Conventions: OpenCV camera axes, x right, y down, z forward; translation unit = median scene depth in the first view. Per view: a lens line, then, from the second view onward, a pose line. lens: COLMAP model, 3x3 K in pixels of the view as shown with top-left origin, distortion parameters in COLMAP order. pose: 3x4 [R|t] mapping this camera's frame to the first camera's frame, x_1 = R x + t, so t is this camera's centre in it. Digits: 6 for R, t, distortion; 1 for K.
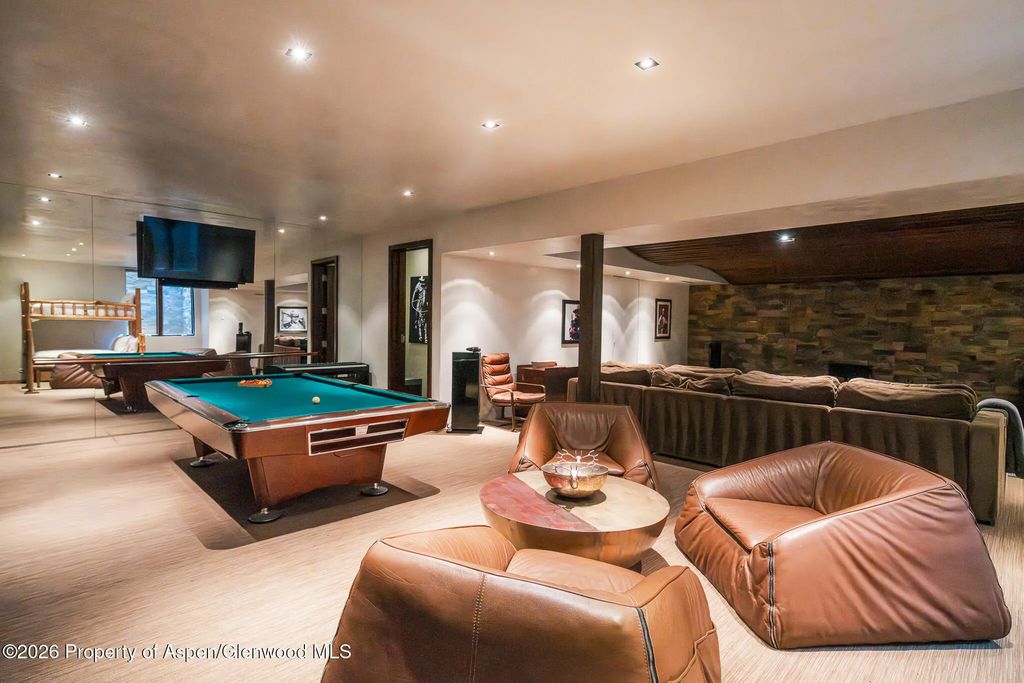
lens RADIAL K [[512.3, 0, 510.3], [0, 512.3, 323.6], [0, 0, 1]] dist [-0.000828, 0.010739]
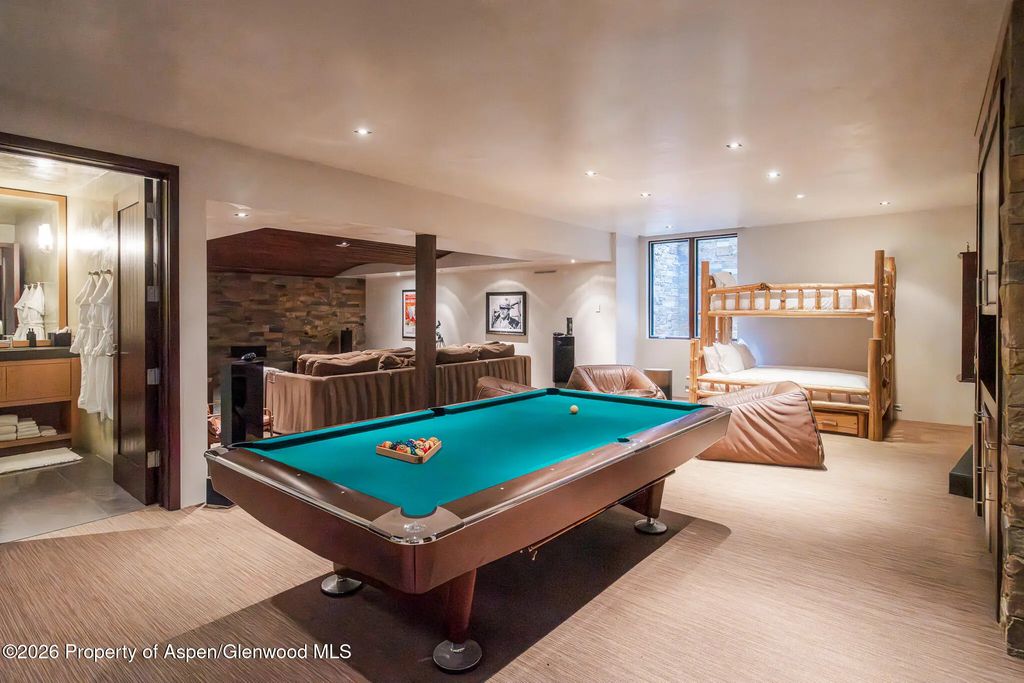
lens RADIAL K [[525.4, 0, 490.8], [0, 525.4, 314.7], [0, 0, 1]] dist [-0.001016, -0.000519]
pose [[-0.074915, -0.016041, 0.997061, -0.588083], [0.003939, 0.999858, 0.016382, -0.009049], [-0.997182, 0.005155, -0.074841, 0.571611]]
